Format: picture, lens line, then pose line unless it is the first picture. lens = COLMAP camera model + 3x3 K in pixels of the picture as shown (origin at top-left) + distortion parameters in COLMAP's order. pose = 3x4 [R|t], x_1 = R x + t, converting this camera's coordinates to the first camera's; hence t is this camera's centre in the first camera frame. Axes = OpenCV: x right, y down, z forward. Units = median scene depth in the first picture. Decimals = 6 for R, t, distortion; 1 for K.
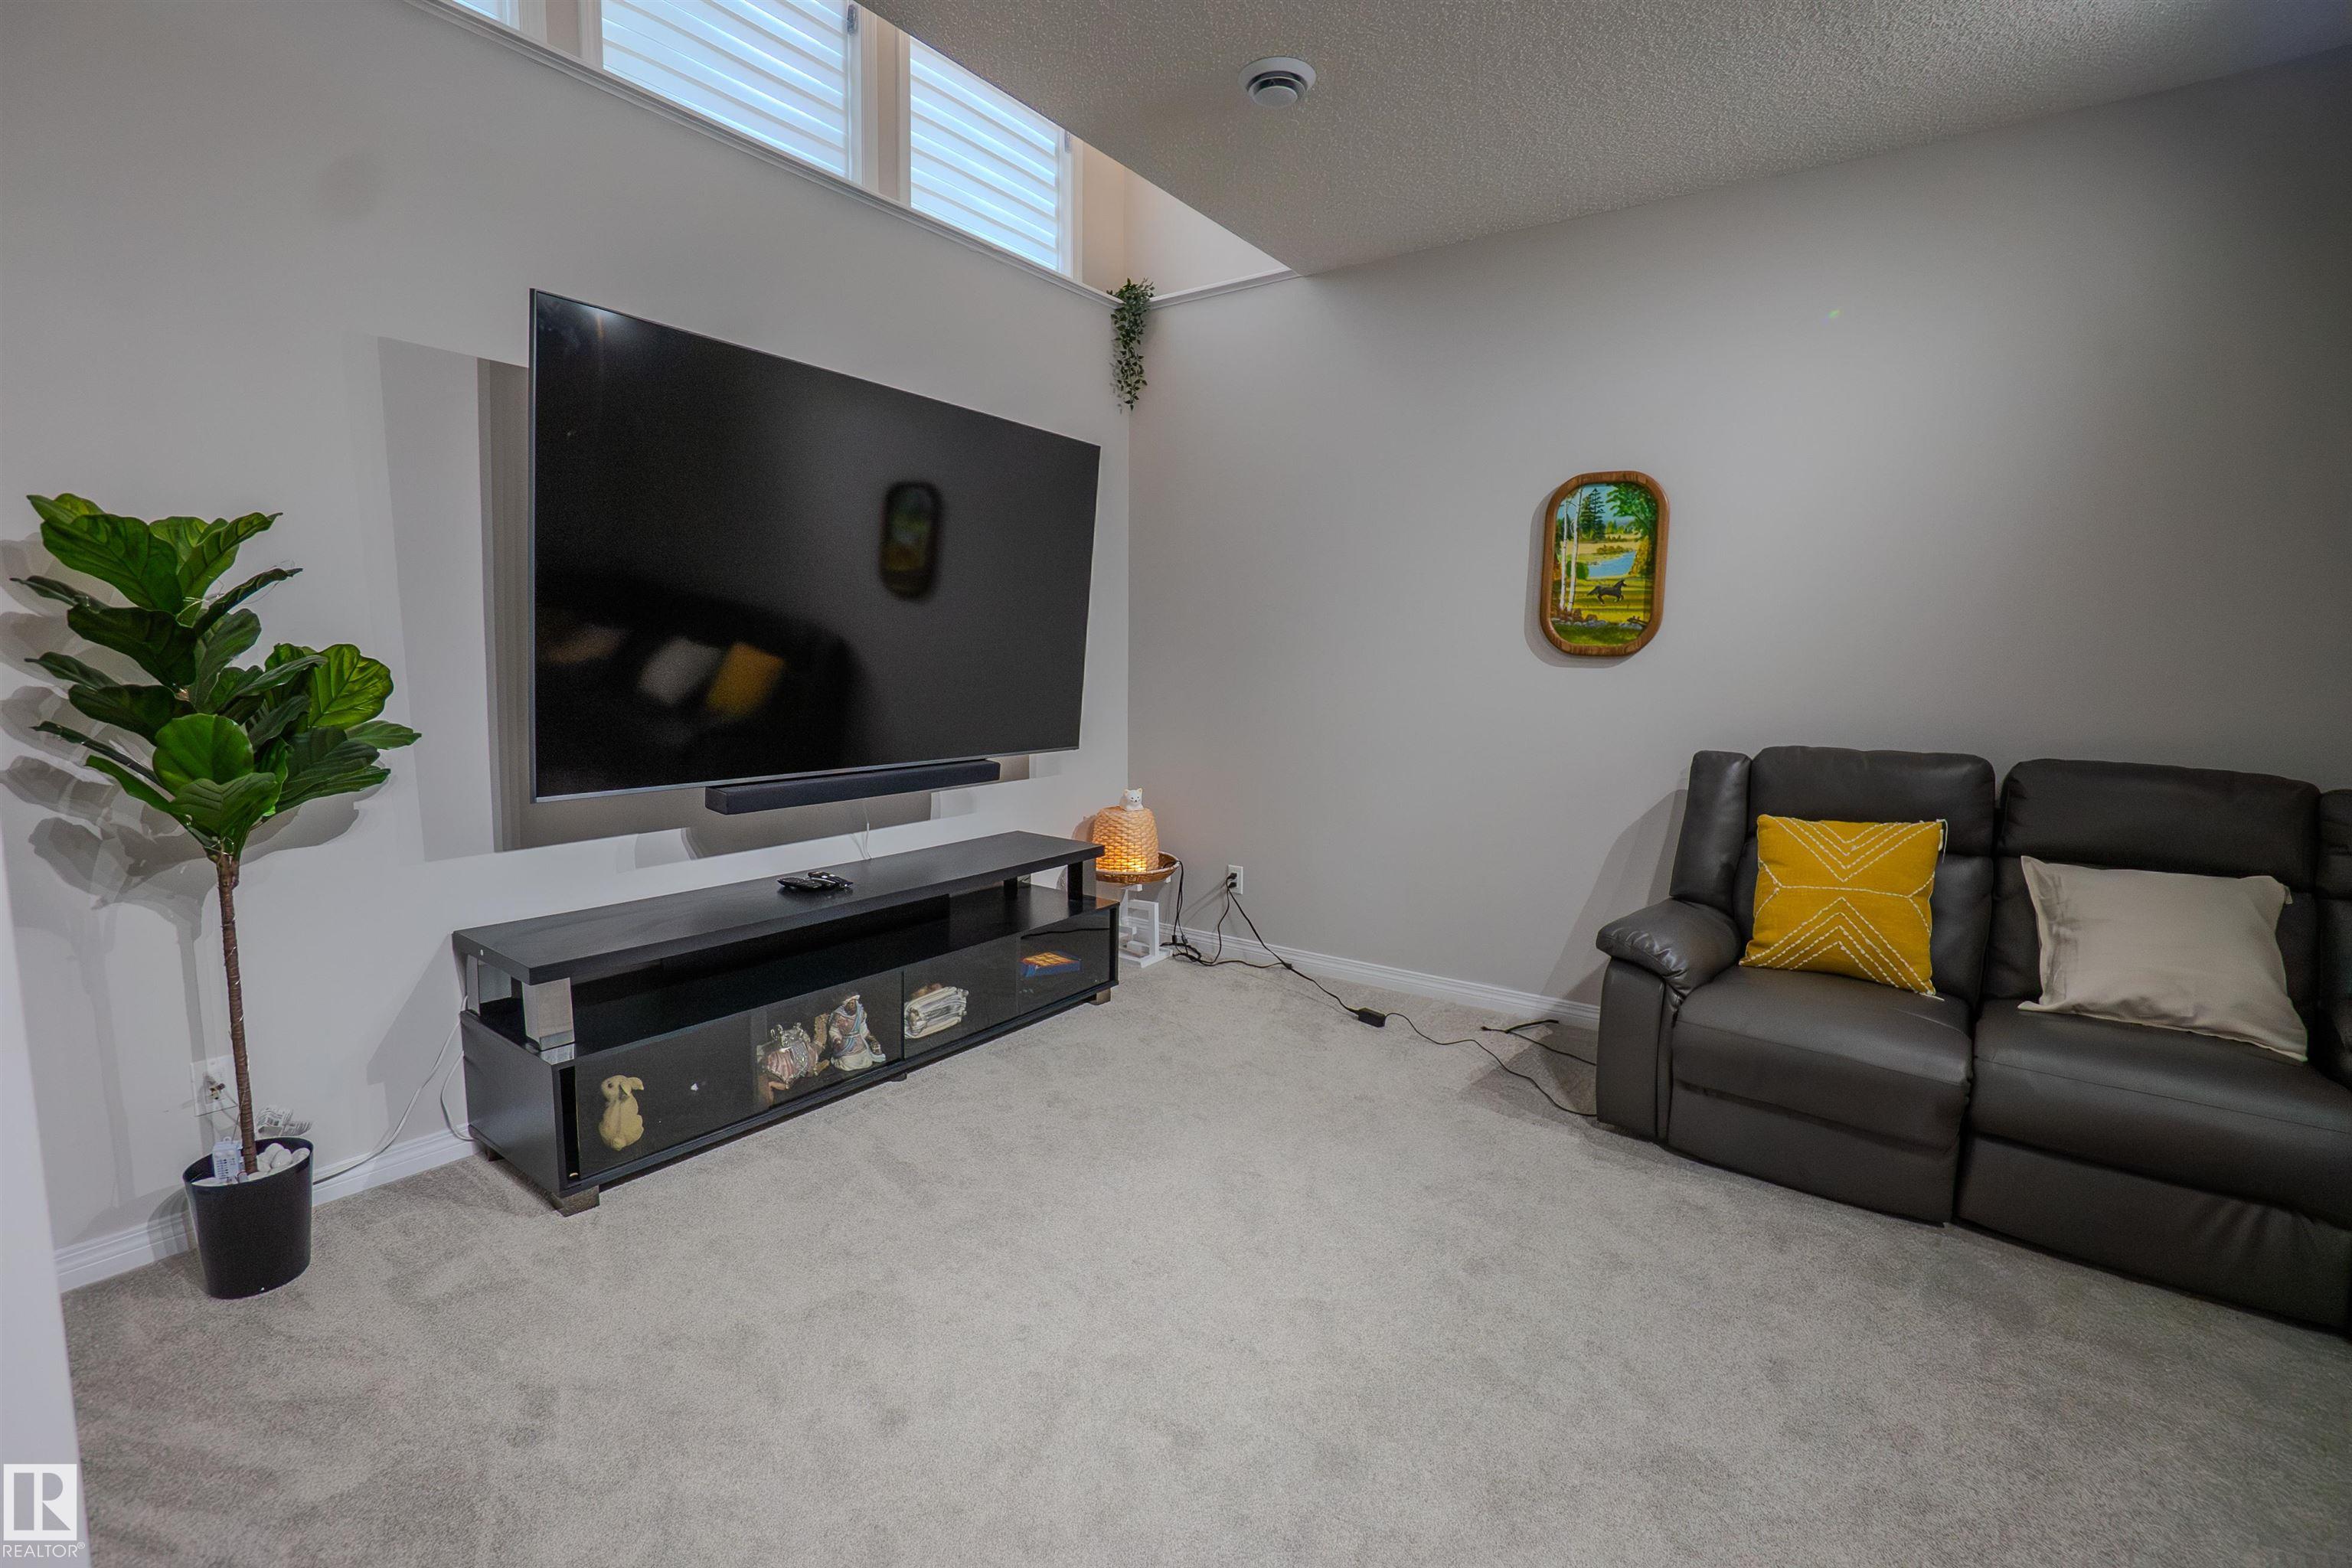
lens RADIAL K [[1041.0, 0, 1162.6], [0, 1041.0, 778.3], [0, 0, 1]] dist [-0.066321, 0.024245]
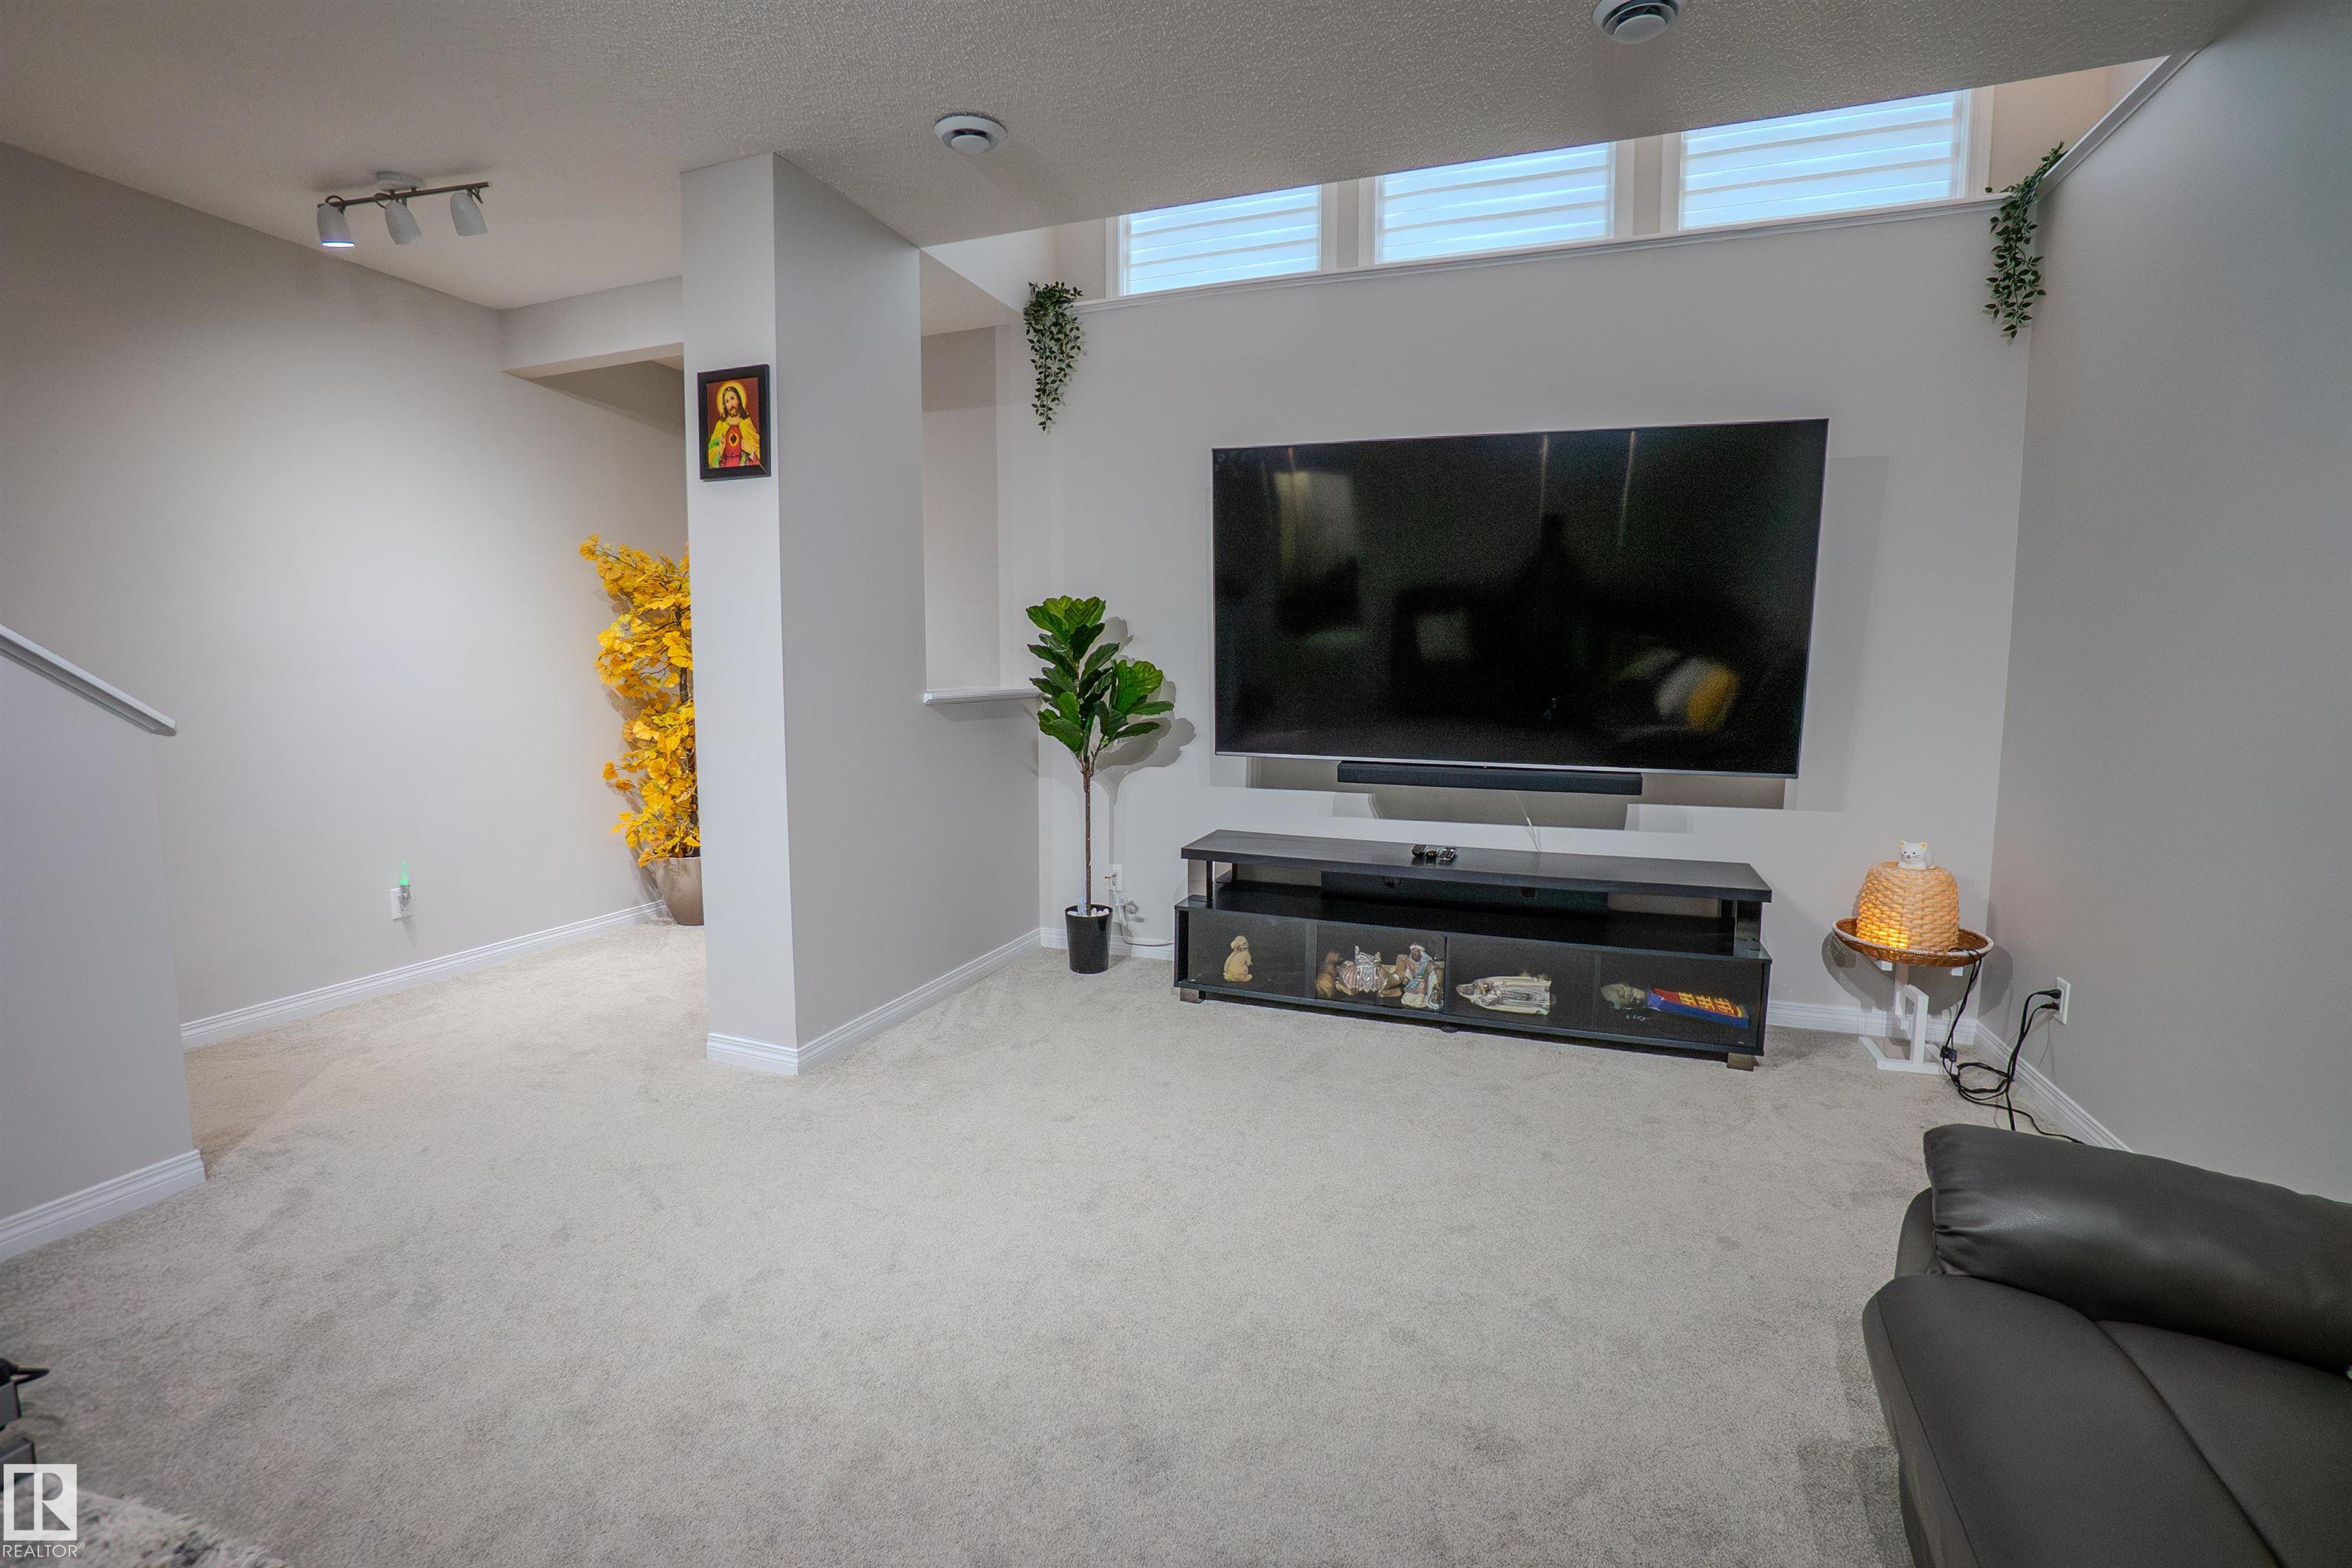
lens RADIAL K [[1041.0, 0, 1162.6], [0, 1041.0, 778.3], [0, 0, 1]] dist [-0.066321, 0.024245]
pose [[0.253448, 0.096422, -0.962532, 0.752593], [-0.113419, 0.991119, 0.069421, -0.034636], [0.960677, 0.091575, 0.262133, 0.359553]]
